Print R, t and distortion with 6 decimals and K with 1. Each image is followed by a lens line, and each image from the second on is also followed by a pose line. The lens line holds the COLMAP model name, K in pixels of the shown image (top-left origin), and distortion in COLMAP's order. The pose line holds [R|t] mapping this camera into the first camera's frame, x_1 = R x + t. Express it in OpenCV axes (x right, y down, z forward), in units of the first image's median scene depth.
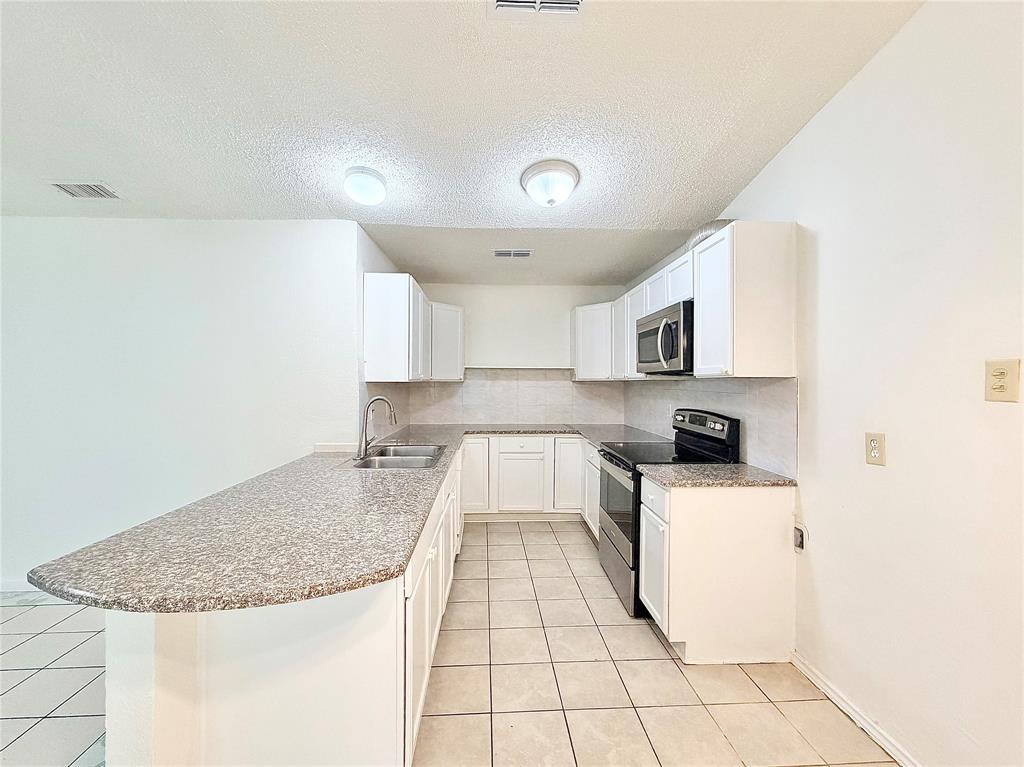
lens RADIAL K [[419.3, 0, 502.1], [0, 419.3, 384.2], [0, 0, 1]] dist [0.003415, 0.000114]
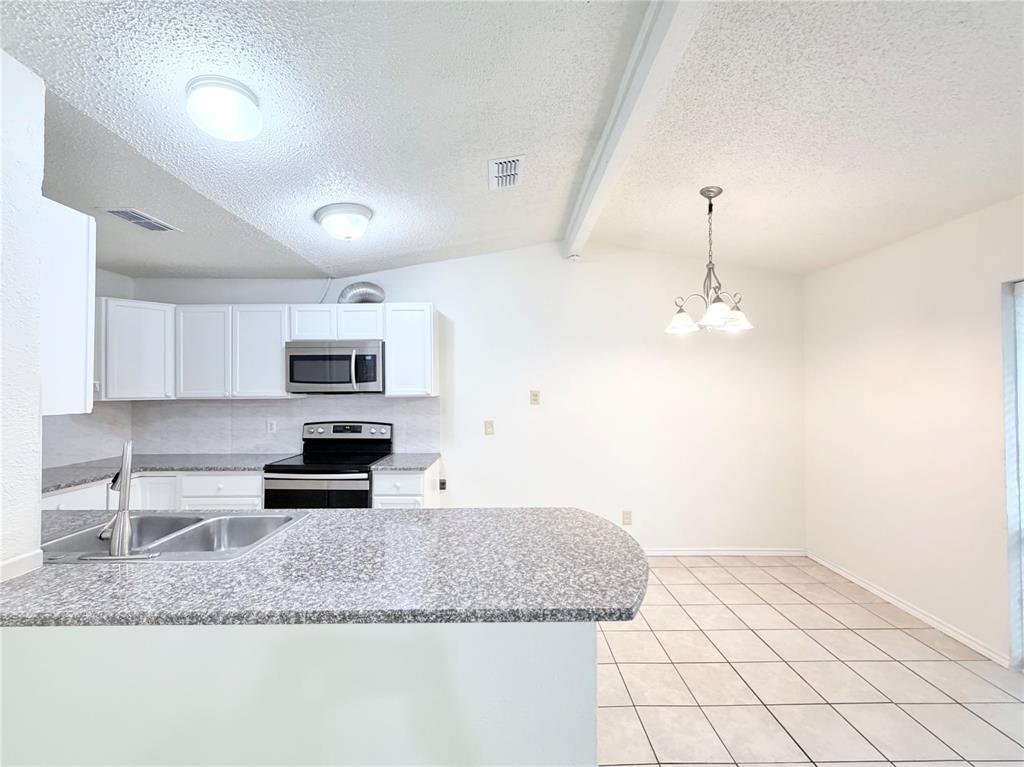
lens RADIAL K [[419.3, 0, 502.5], [0, 419.3, 385.4], [0, 0, 1]] dist [0.003415, 0.000114]
pose [[0.054186, 0.006277, 0.998511, -1.091171], [0.012459, 0.999898, -0.006962, -0.045543], [-0.998453, 0.012817, 0.054102, 0.635072]]
